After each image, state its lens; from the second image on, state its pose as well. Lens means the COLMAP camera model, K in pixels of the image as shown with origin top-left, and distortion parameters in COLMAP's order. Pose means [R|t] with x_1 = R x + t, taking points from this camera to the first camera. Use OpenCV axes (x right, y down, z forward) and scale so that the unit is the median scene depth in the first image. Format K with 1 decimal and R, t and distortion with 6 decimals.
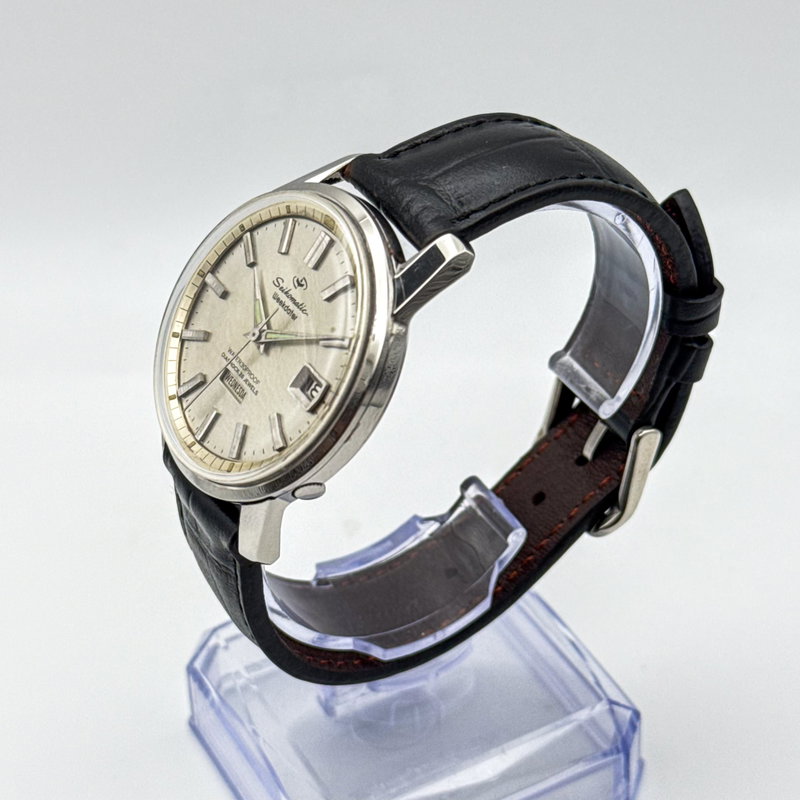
lens RADIAL K [[2168.7, 0, 399.5], [0, 2168.7, 396.0], [0, 0, 1]] dist [-0.011156, 0.000000]
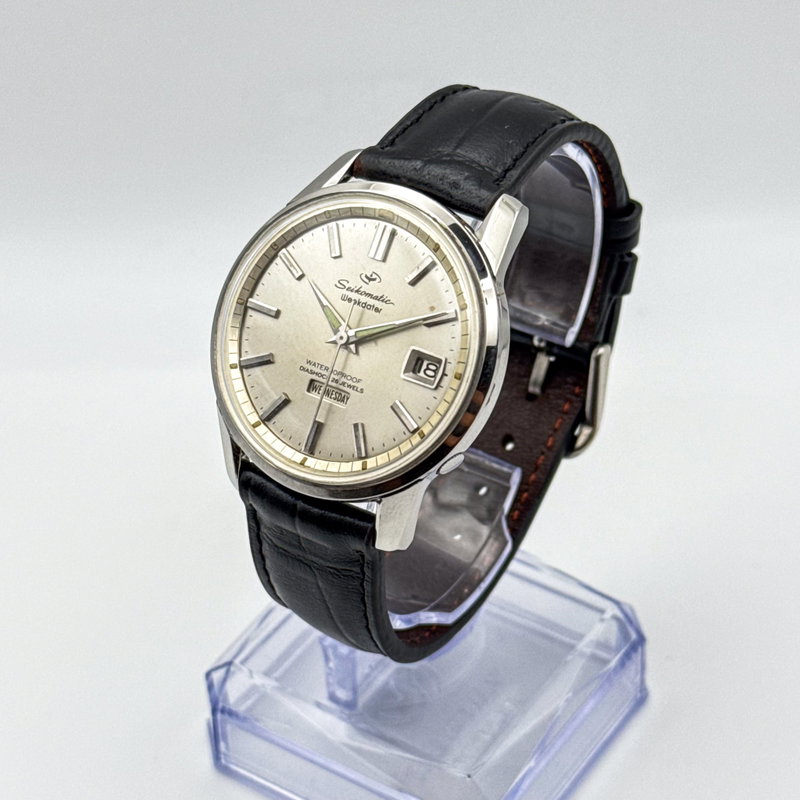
lens RADIAL K [[2168.7, 0, 401.0], [0, 2168.7, 401.3], [0, 0, 1]] dist [-0.011156, 0.000000]
pose [[0.887091, -0.271382, 0.373392, -0.424449], [0.278030, 0.959856, 0.037091, -0.029042], [-0.368469, 0.070911, 0.926932, 0.035927]]
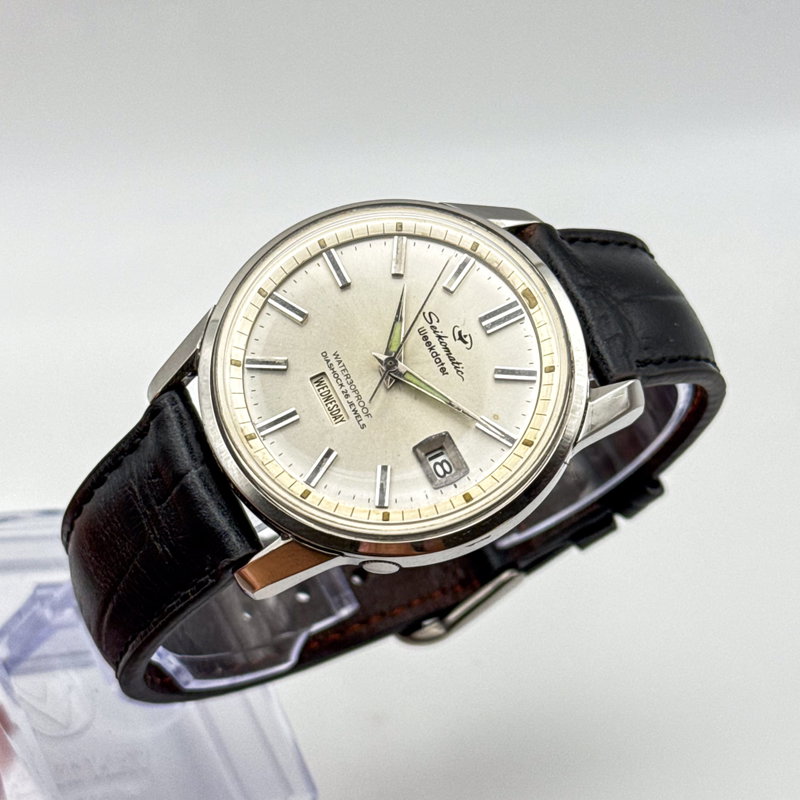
lens RADIAL K [[2168.7, 0, 400.3], [0, 2168.7, 398.6], [0, 0, 1]] dist [-0.011156, 0.000000]
pose [[0.724888, 0.433823, 0.535103, -0.501946], [-0.482385, 0.874213, -0.055277, 0.028219], [-0.491774, -0.218056, 0.842976, 0.270060]]
